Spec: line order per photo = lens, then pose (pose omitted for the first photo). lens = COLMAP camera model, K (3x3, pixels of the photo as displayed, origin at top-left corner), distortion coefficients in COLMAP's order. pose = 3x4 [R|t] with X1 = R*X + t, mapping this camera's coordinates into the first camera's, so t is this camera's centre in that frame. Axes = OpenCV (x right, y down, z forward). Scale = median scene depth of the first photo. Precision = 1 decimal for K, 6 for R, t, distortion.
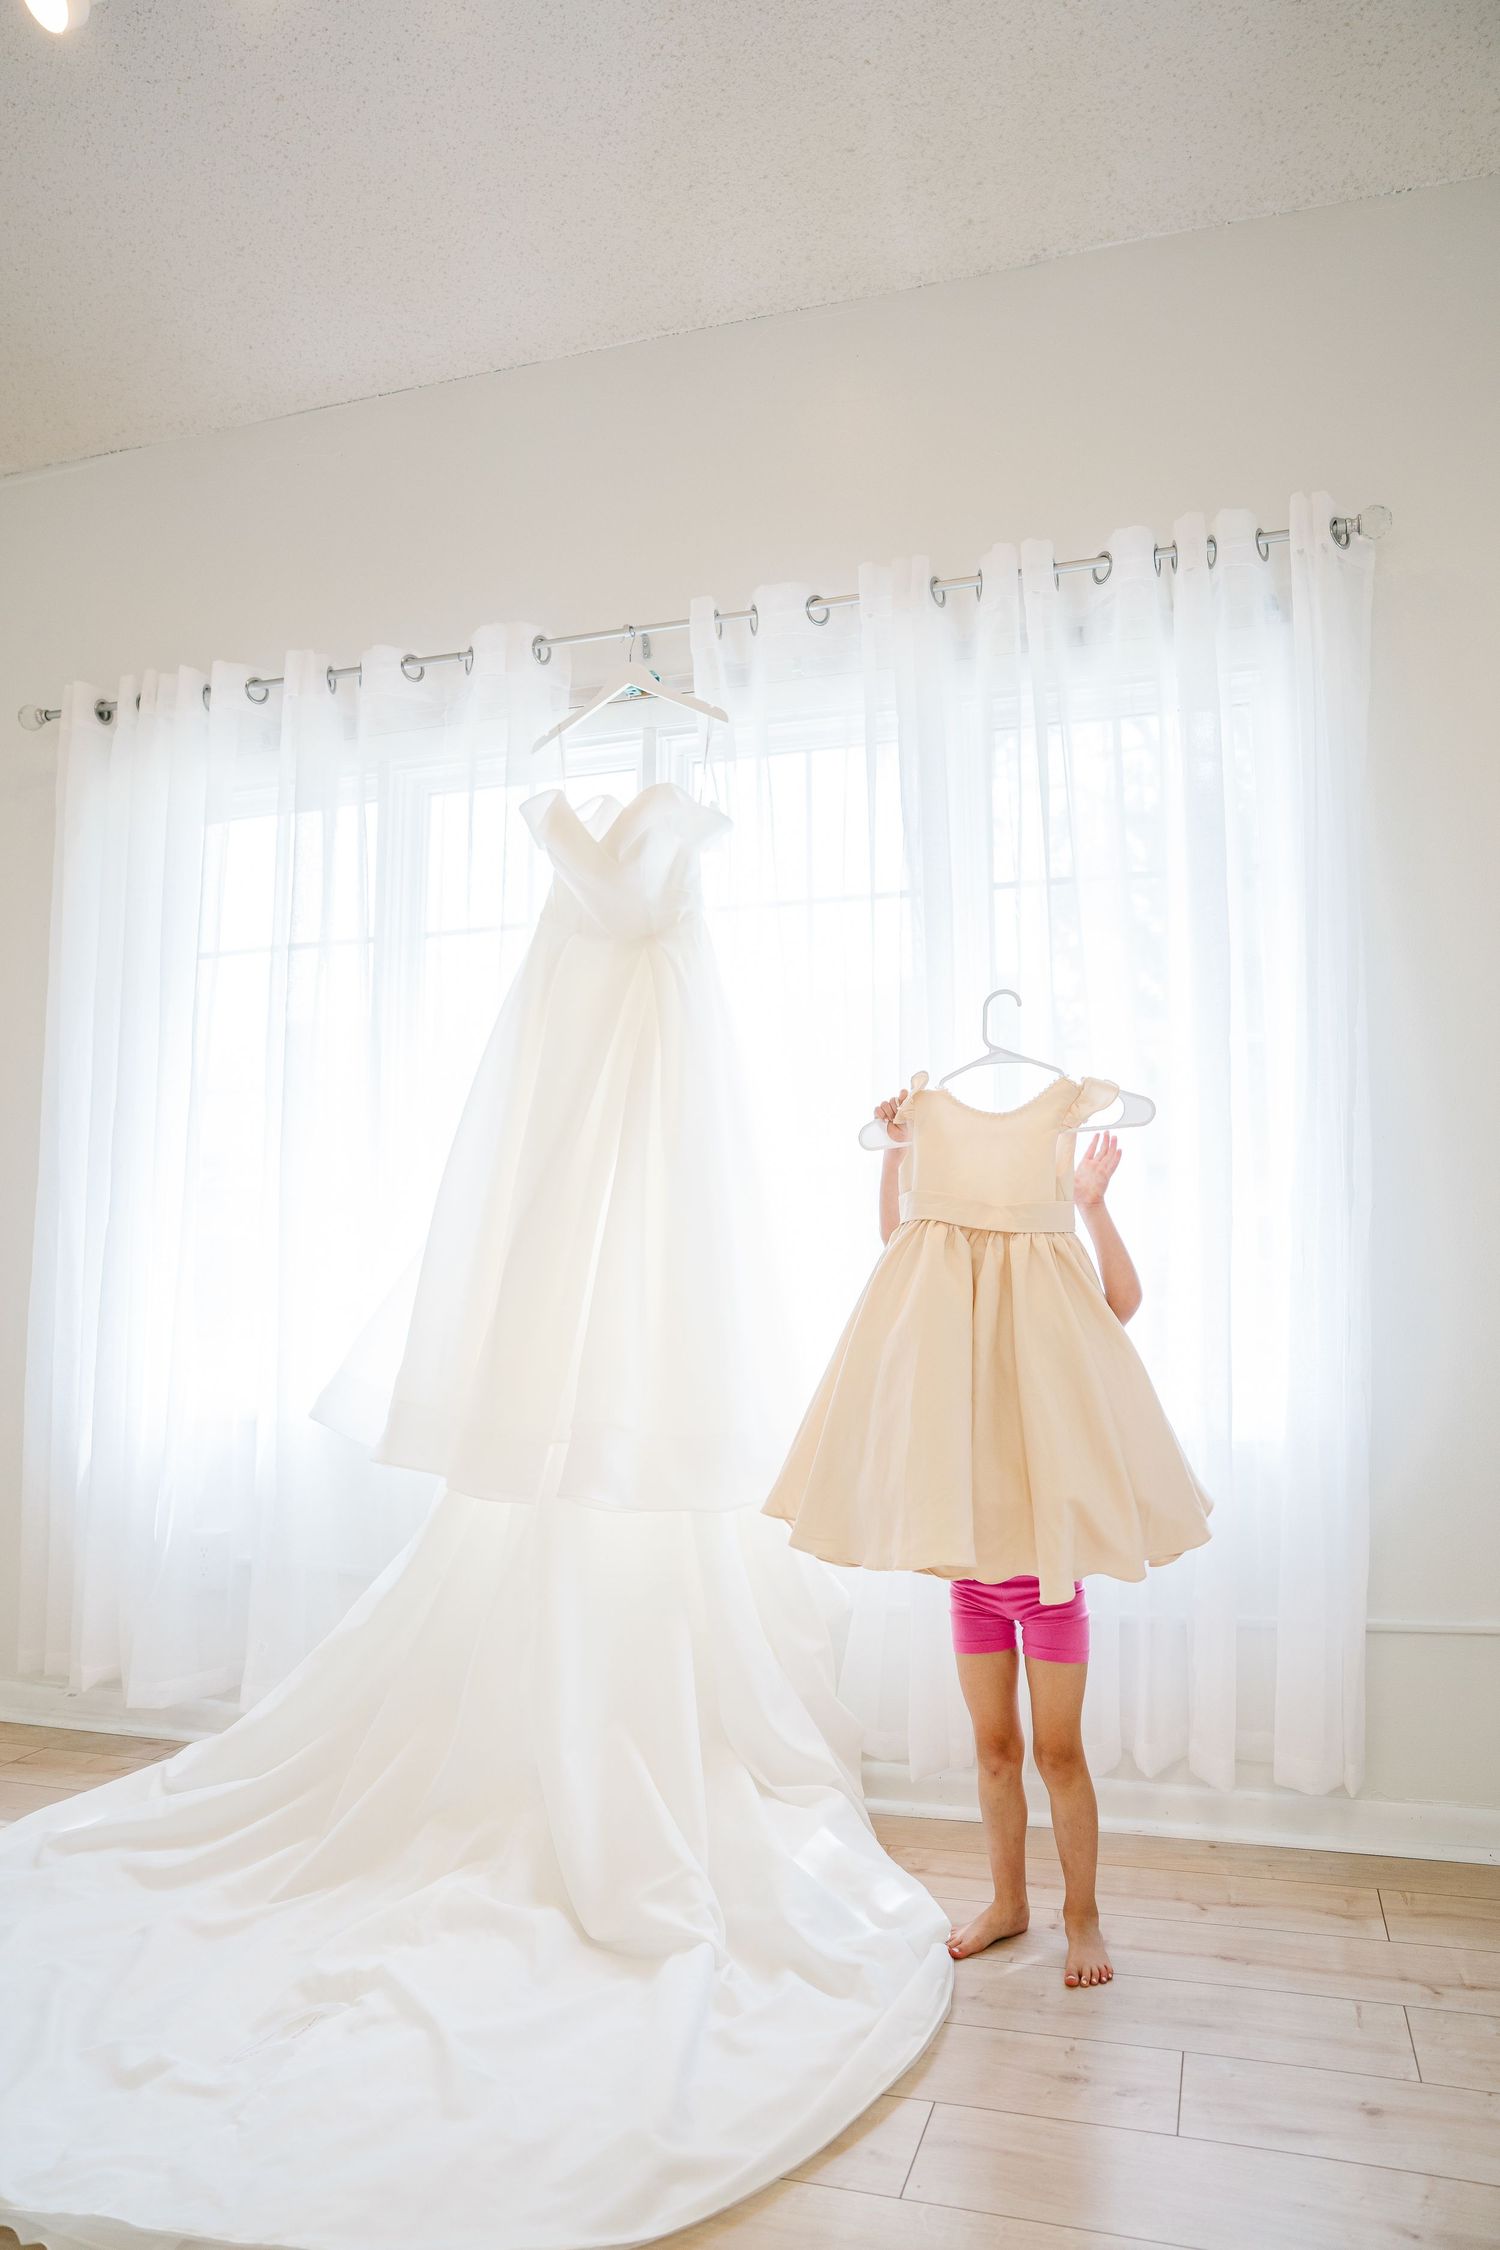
lens RADIAL K [[1556.1, 0, 736.5], [0, 1556.1, 1127.6], [0, 0, 1]] dist [-0.067317, 0.031875]
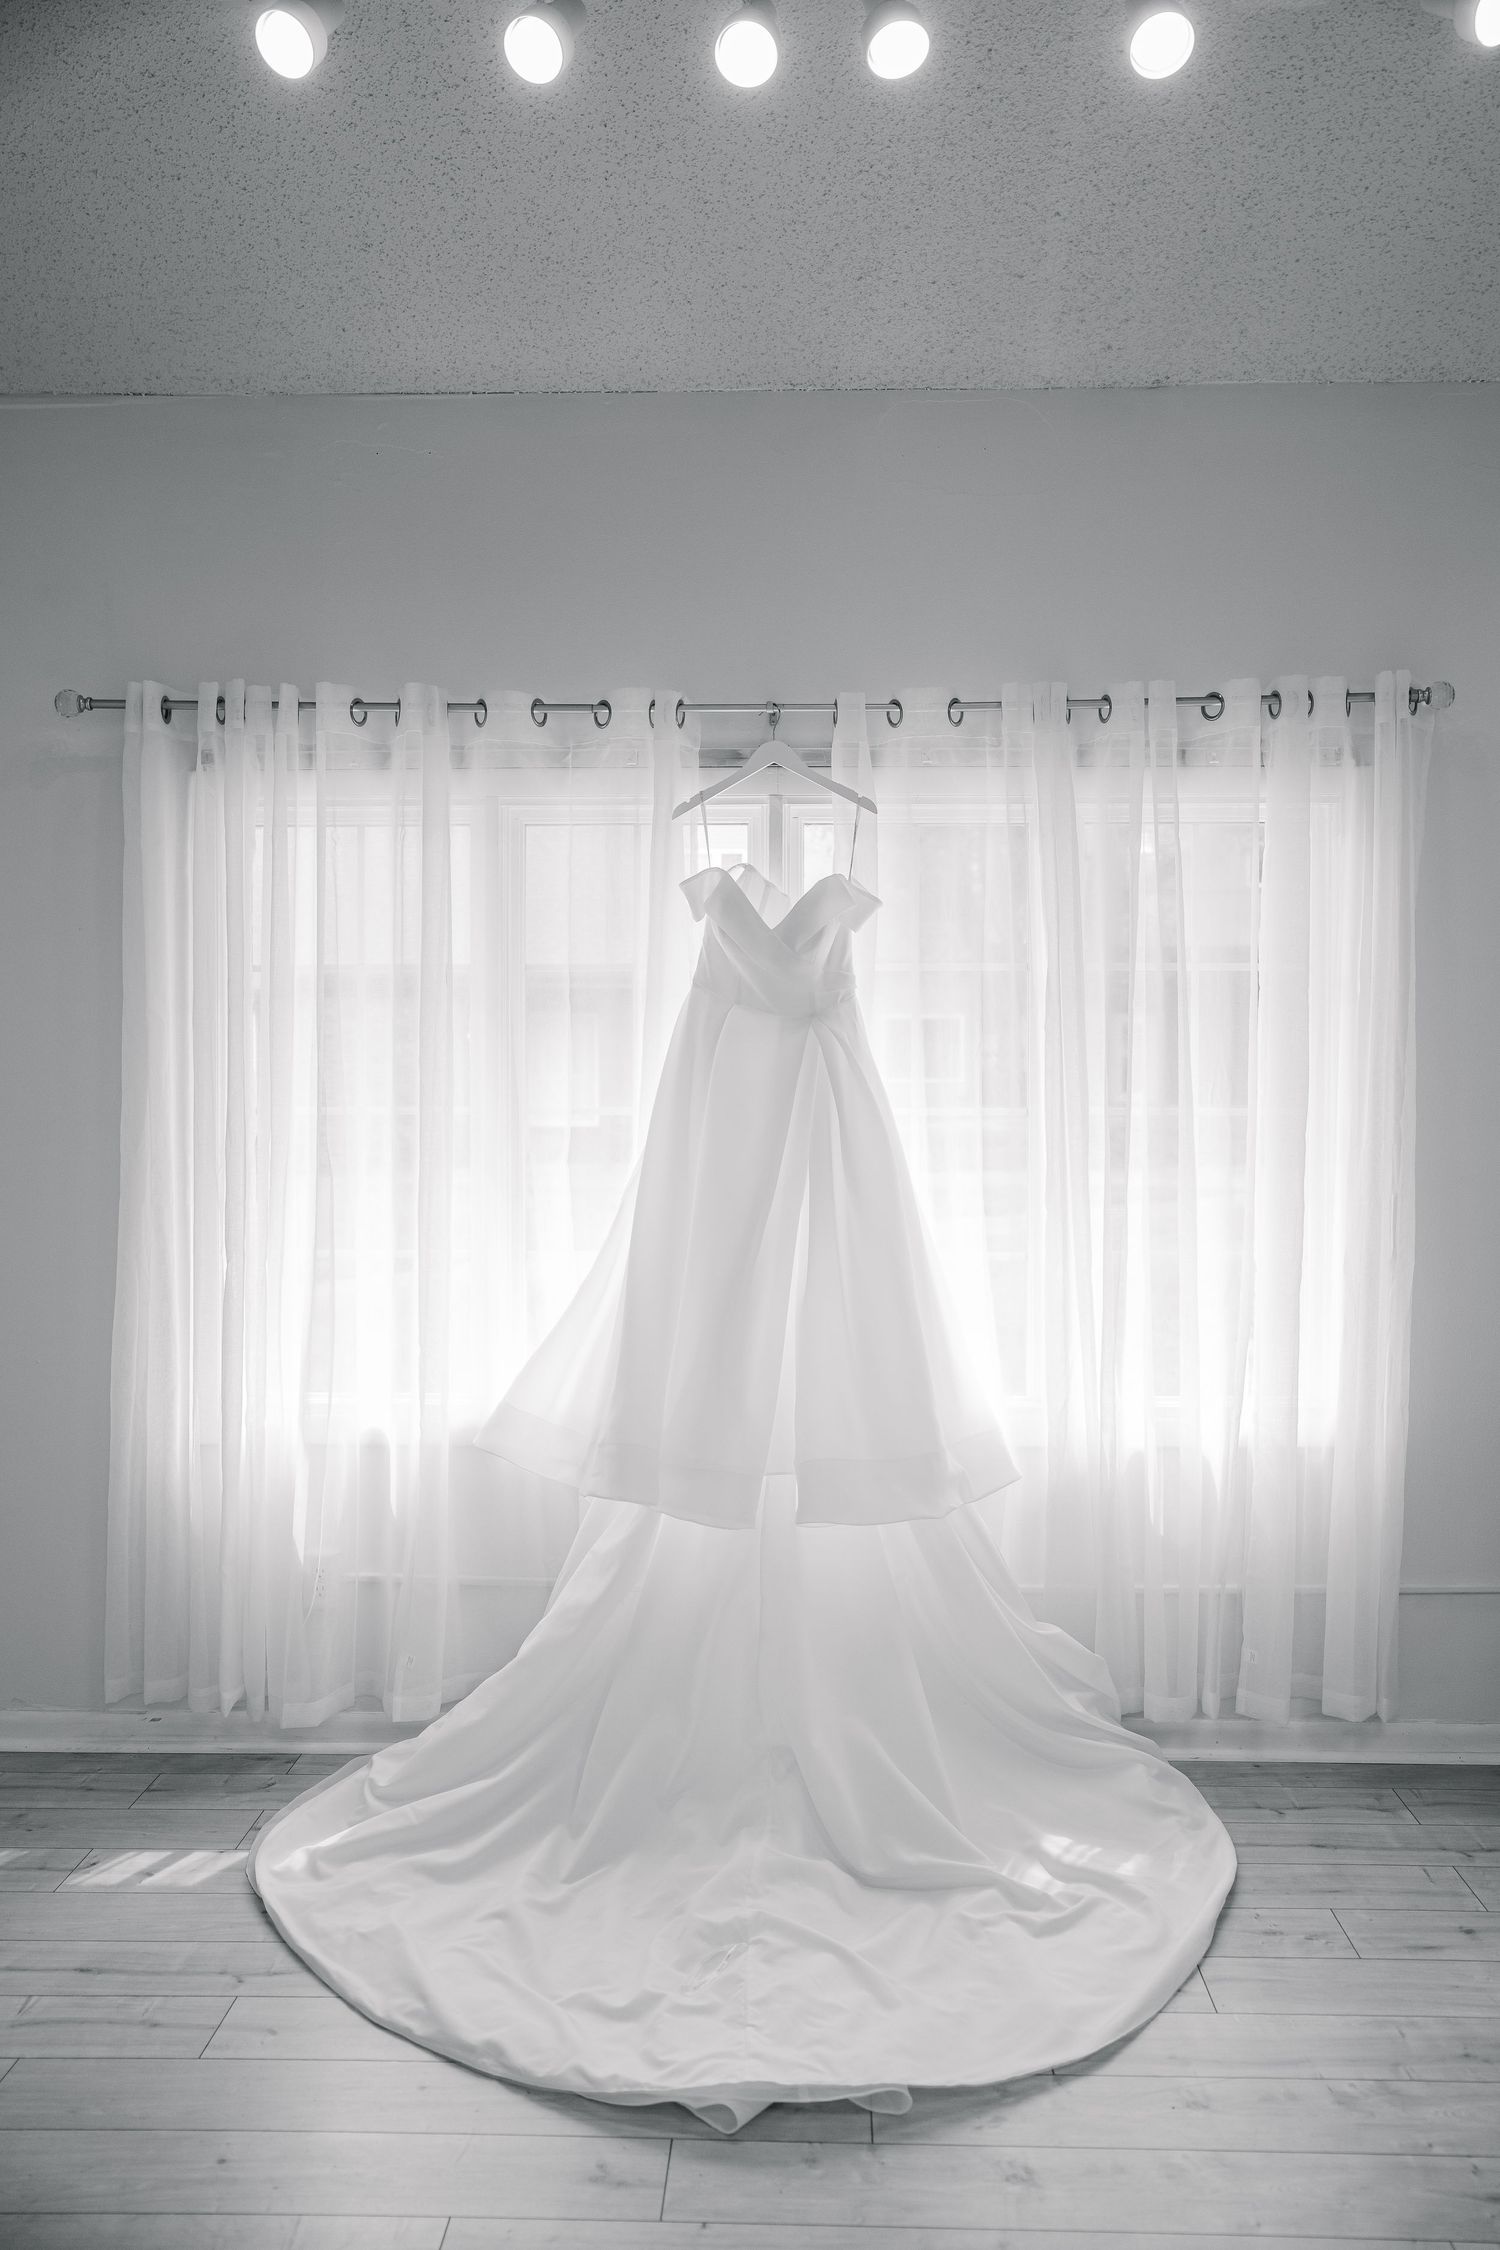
lens RADIAL K [[2029.4, 0, 736.9], [0, 2029.4, 1133.0], [0, 0, 1]] dist [0.026070, -0.076399]
pose [[0.961979, -0.001466, 0.273118, -0.536398], [-0.033175, 0.991954, 0.122171, -0.229022], [-0.271100, -0.126587, 0.954191, -0.402896]]
